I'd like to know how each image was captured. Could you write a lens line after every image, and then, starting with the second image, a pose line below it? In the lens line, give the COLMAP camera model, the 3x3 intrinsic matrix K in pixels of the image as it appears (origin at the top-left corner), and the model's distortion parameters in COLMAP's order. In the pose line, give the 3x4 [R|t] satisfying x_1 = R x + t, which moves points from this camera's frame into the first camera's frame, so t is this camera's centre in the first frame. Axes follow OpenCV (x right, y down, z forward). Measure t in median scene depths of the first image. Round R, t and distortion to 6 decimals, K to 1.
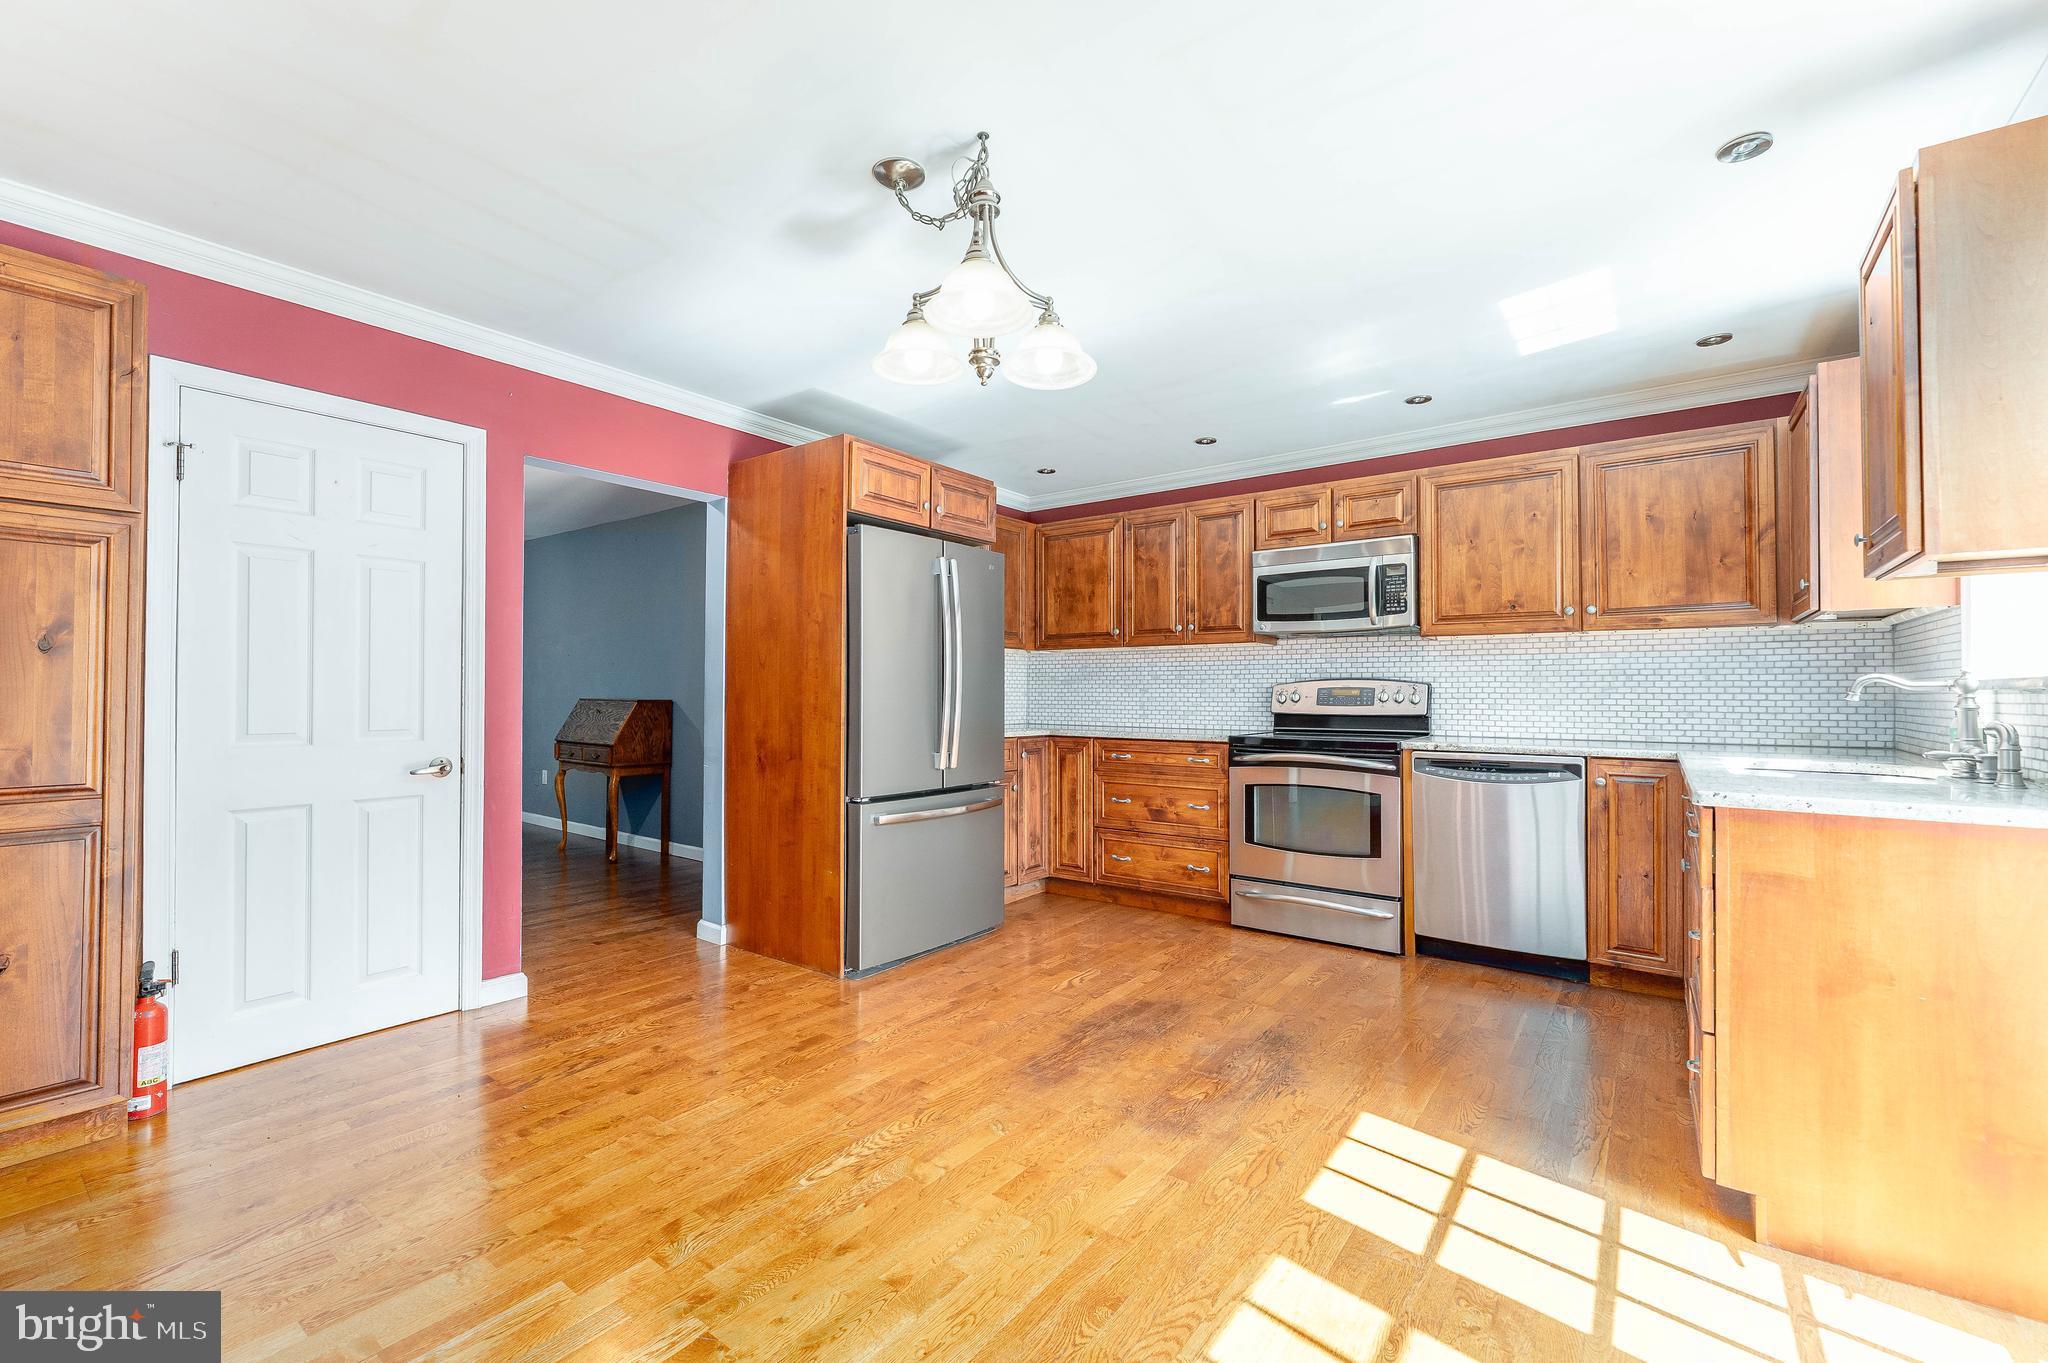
lens RADIAL K [[851.8, 0, 1021.0], [0, 851.8, 683.8], [0, 0, 1]] dist [0.000616, -0.000204]
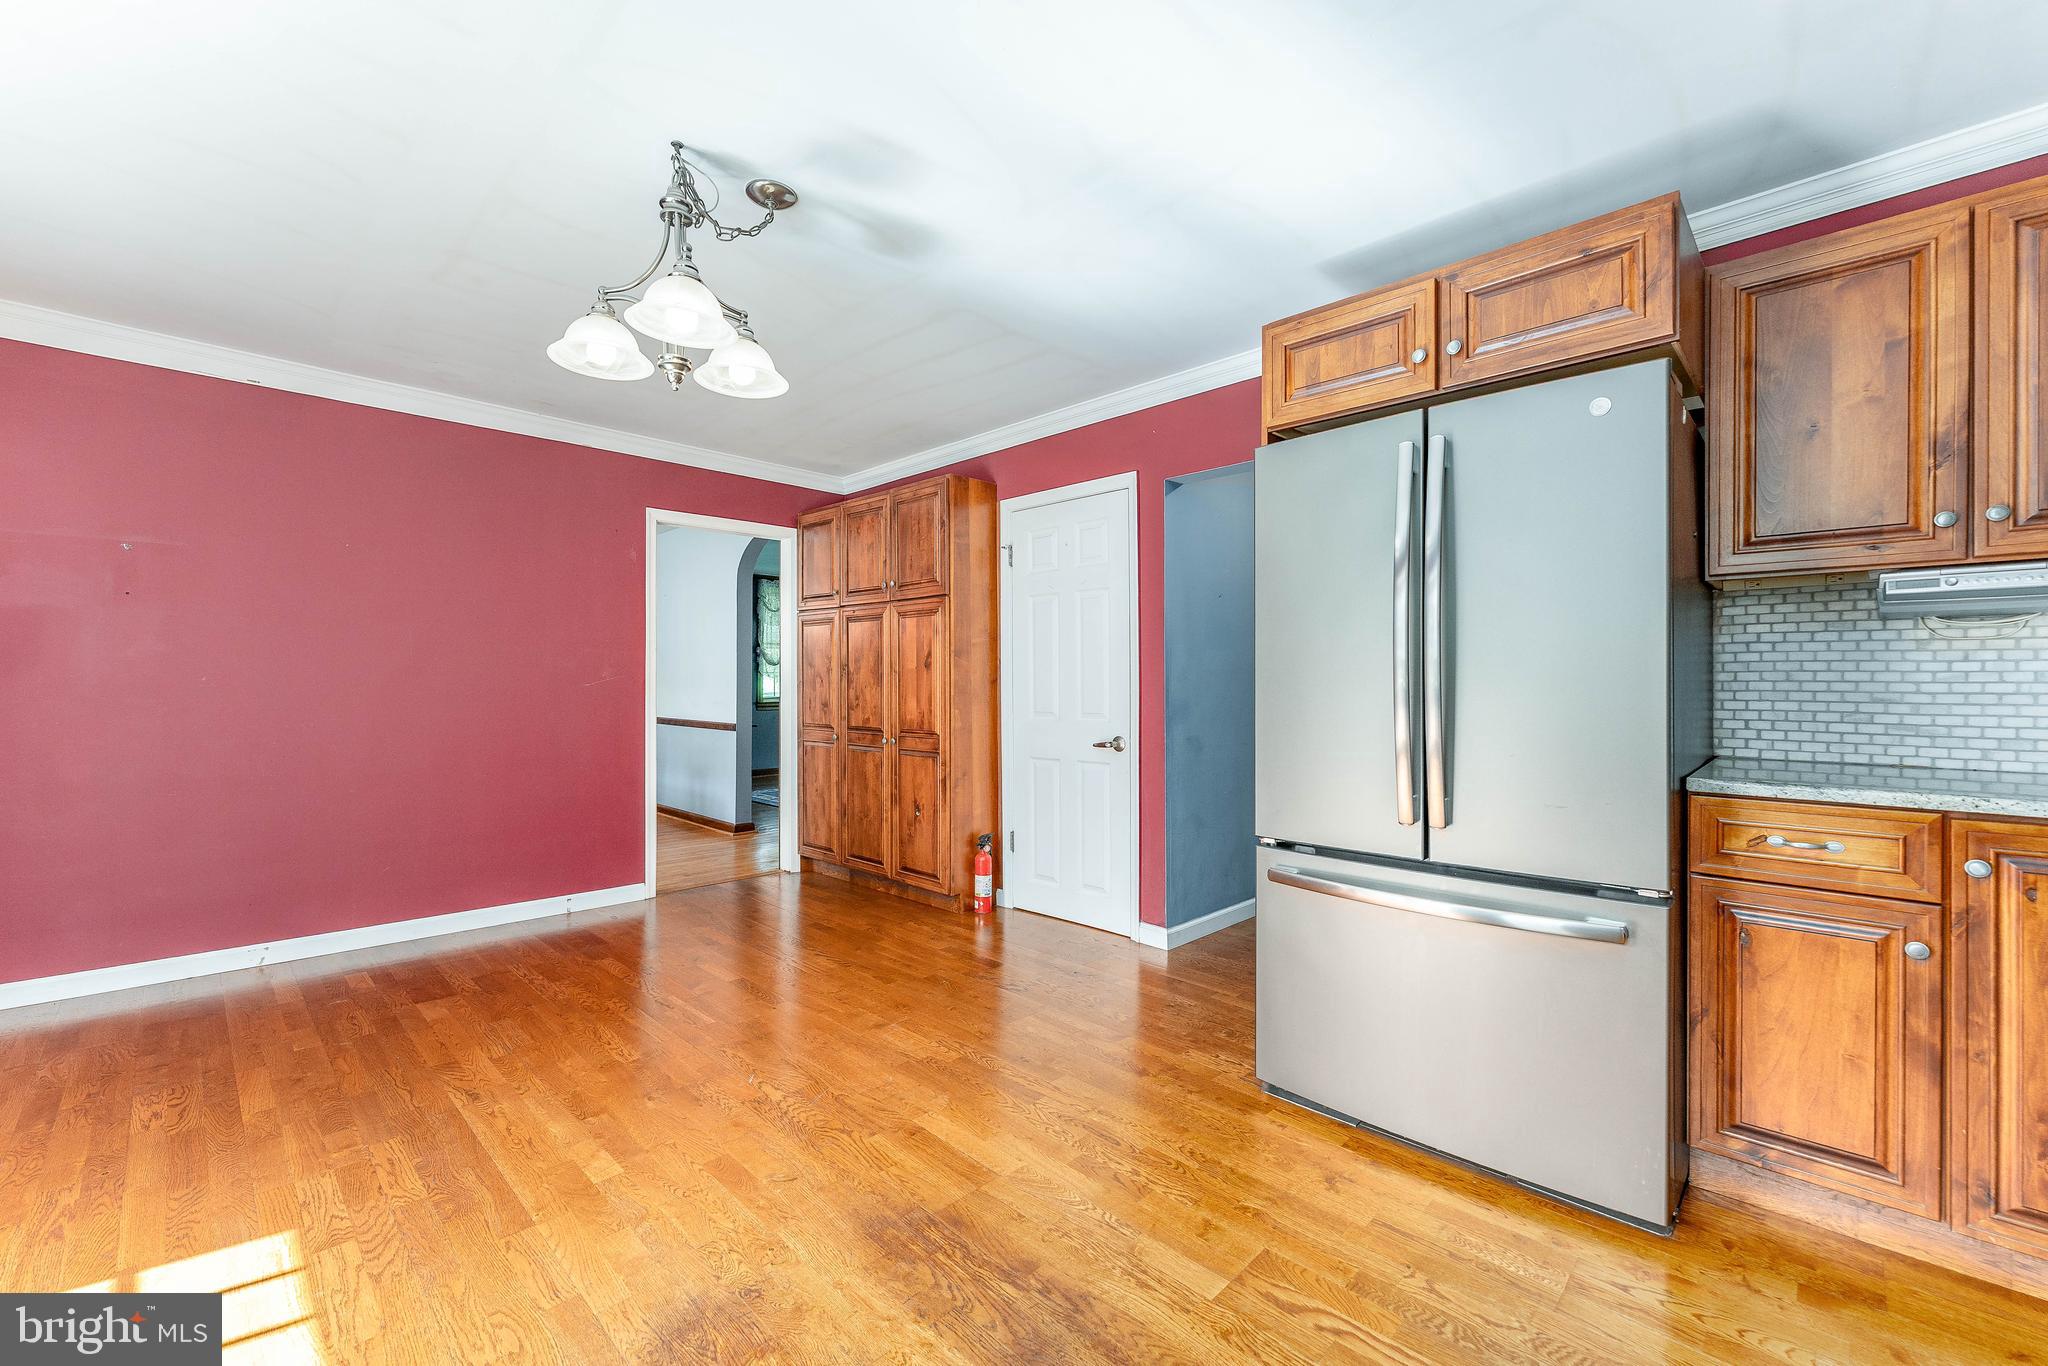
lens RADIAL K [[831.2, 0, 1010.7], [0, 831.2, 684.0], [0, 0, 1]] dist [-0.002528, -0.000169]
pose [[-0.133316, -0.001018, -0.991073, 0.456303], [0.013033, 0.999911, -0.002780, 0.006439], [0.990988, -0.013288, -0.133291, 0.776212]]
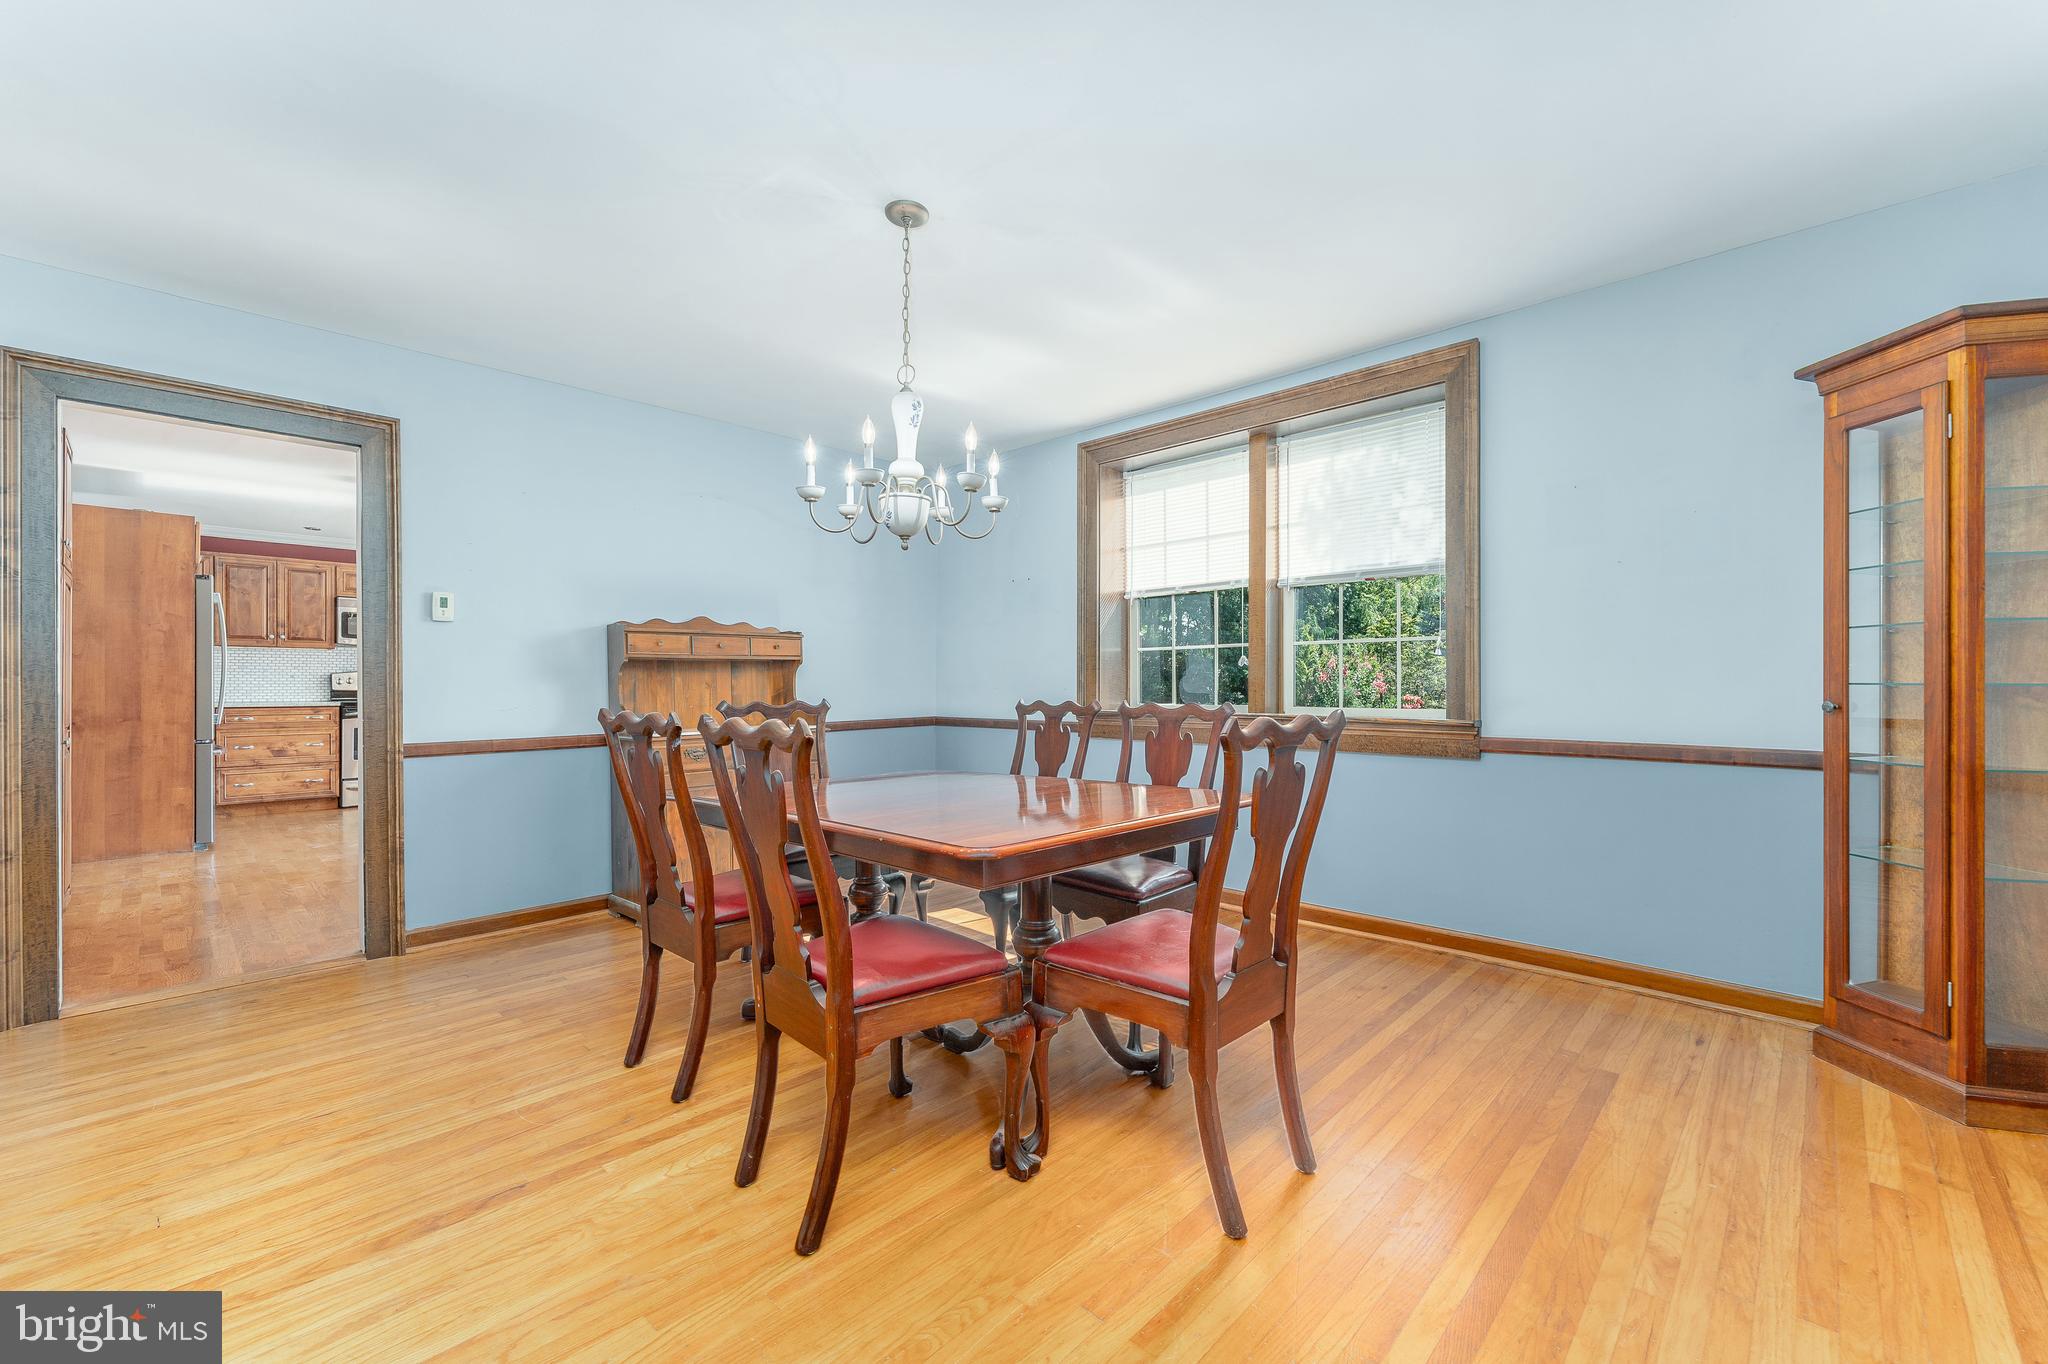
lens RADIAL K [[834.6, 0, 1024.0], [0, 834.6, 682.0], [0, 0, 1]] dist [0.001375, 0.000145]
pose [[0.110911, 0.001528, 0.993829, -1.425187], [-0.011132, 0.999938, -0.000295, 0.003699], [-0.993768, -0.011030, 0.110921, -0.658437]]
